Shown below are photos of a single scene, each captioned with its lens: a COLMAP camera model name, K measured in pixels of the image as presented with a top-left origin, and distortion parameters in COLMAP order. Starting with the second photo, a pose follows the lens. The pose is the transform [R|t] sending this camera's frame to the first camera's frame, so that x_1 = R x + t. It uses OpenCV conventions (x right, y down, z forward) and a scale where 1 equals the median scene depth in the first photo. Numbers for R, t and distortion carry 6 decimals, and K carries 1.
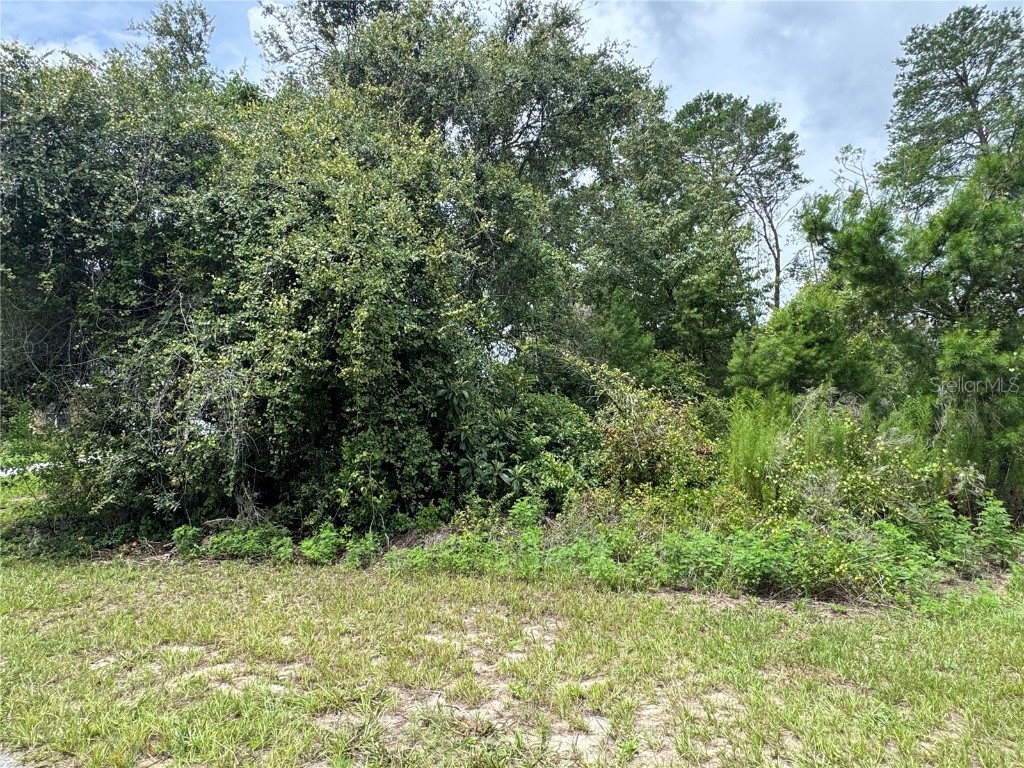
lens RADIAL K [[604.1, 0, 501.9], [0, 604.1, 386.1], [0, 0, 1]] dist [-0.004145, 0.000966]
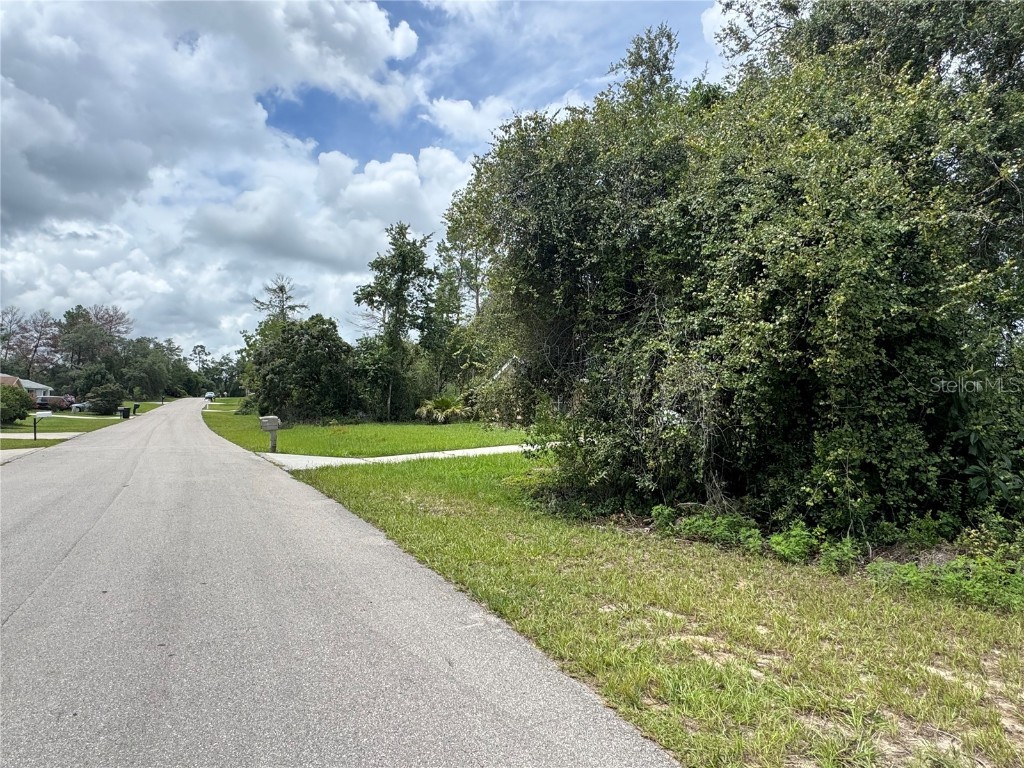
lens RADIAL K [[604.6, 0, 514.4], [0, 604.6, 388.9], [0, 0, 1]] dist [-0.004903, 0.002308]
pose [[0.763985, 0.001810, -0.645232, -0.013970], [0.007892, 0.999895, 0.012150, 0.002088], [0.645186, -0.014375, 0.763890, -0.018734]]
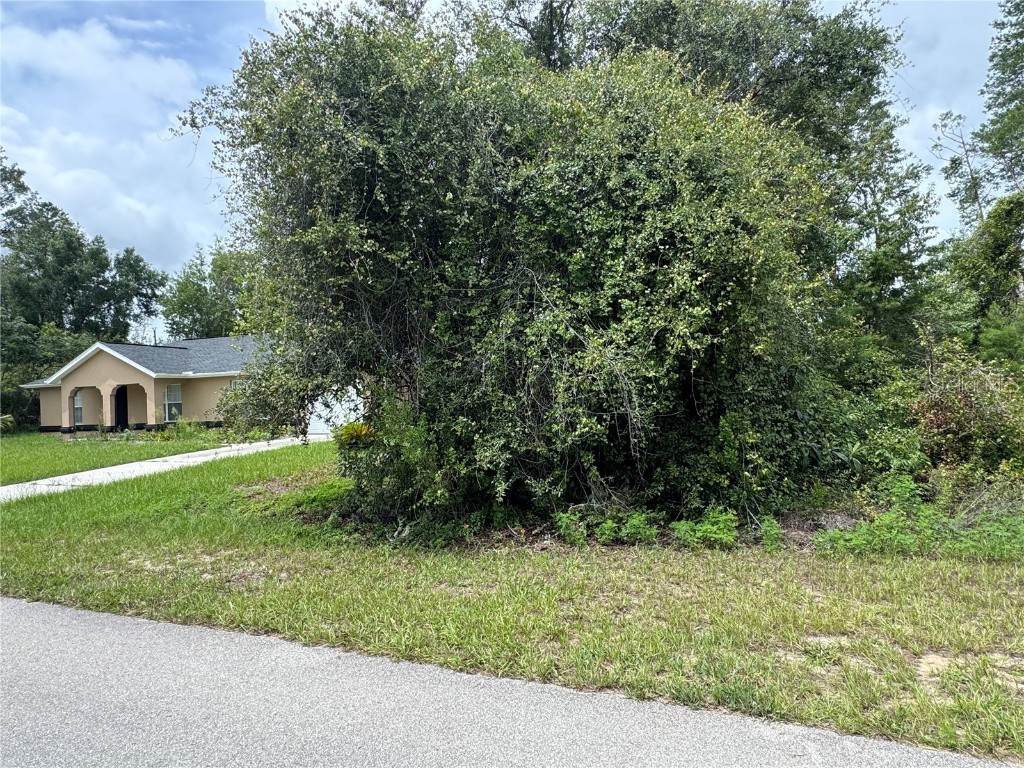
lens RADIAL K [[605.4, 0, 518.4], [0, 605.4, 387.1], [0, 0, 1]] dist [-0.005453, 0.002448]
pose [[0.999756, -0.019604, -0.010164, -0.572224], [0.019903, 0.999344, 0.030272, 0.001103], [0.009564, -0.030467, 0.999490, 0.035414]]
